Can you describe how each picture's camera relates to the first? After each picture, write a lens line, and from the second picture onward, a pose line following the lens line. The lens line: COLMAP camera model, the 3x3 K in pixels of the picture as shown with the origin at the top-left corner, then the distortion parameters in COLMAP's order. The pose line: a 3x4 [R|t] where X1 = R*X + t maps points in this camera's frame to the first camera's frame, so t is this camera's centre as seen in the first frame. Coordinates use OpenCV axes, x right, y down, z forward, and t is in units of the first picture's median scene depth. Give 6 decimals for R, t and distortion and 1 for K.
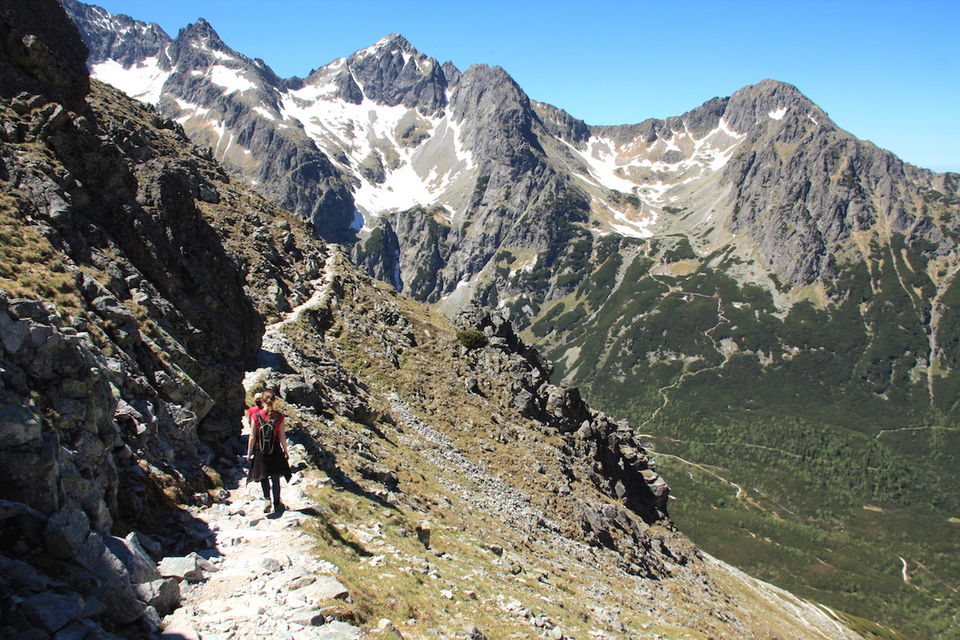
lens RADIAL K [[825.9, 0, 480.0], [0, 825.9, 320.0], [0, 0, 1]] dist [-0.162657, 0.162984]
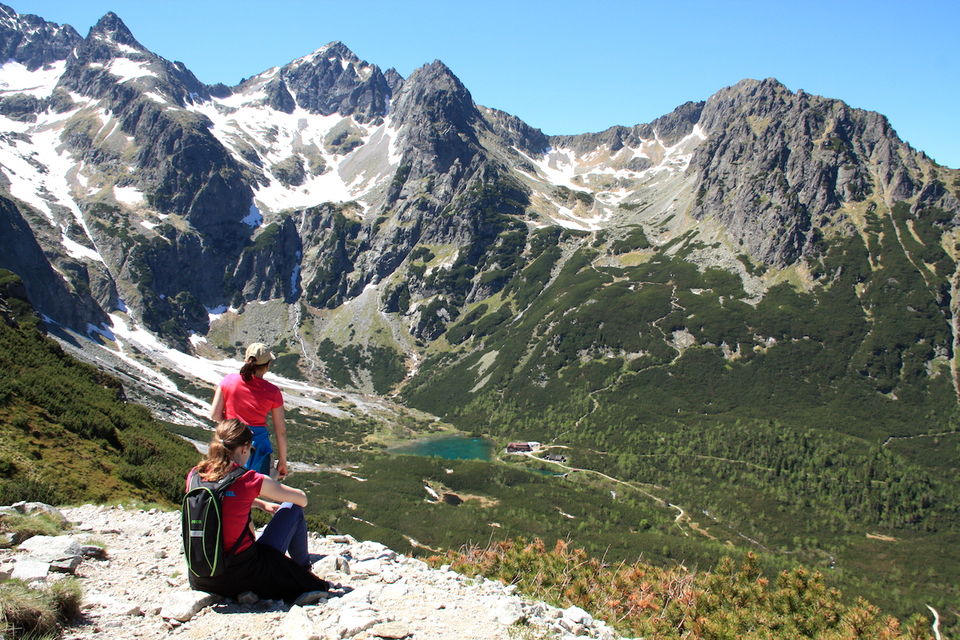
lens RADIAL K [[825.9, 0, 480.0], [0, 825.9, 320.0], [0, 0, 1]] dist [-0.162657, 0.162984]
pose [[0.999936, 0.003230, -0.010884, 0.101545], [-0.004351, 0.994501, -0.104641, 0.077472], [0.010487, 0.104682, 0.994450, 0.195363]]
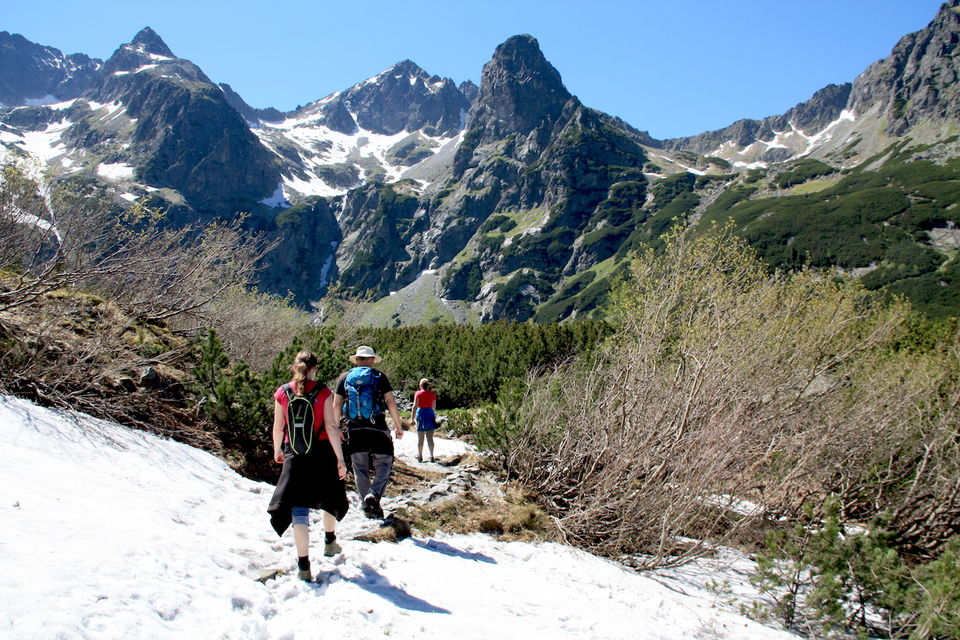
lens RADIAL K [[817.5, 0, 480.0], [0, 817.5, 320.0], [0, 0, 1]] dist [-0.172938, 0.148568]
pose [[0.990401, -0.040234, -0.132242, 0.094750], [0.004493, 0.965566, -0.260118, 0.145001], [0.138154, 0.257027, 0.956478, 0.479188]]
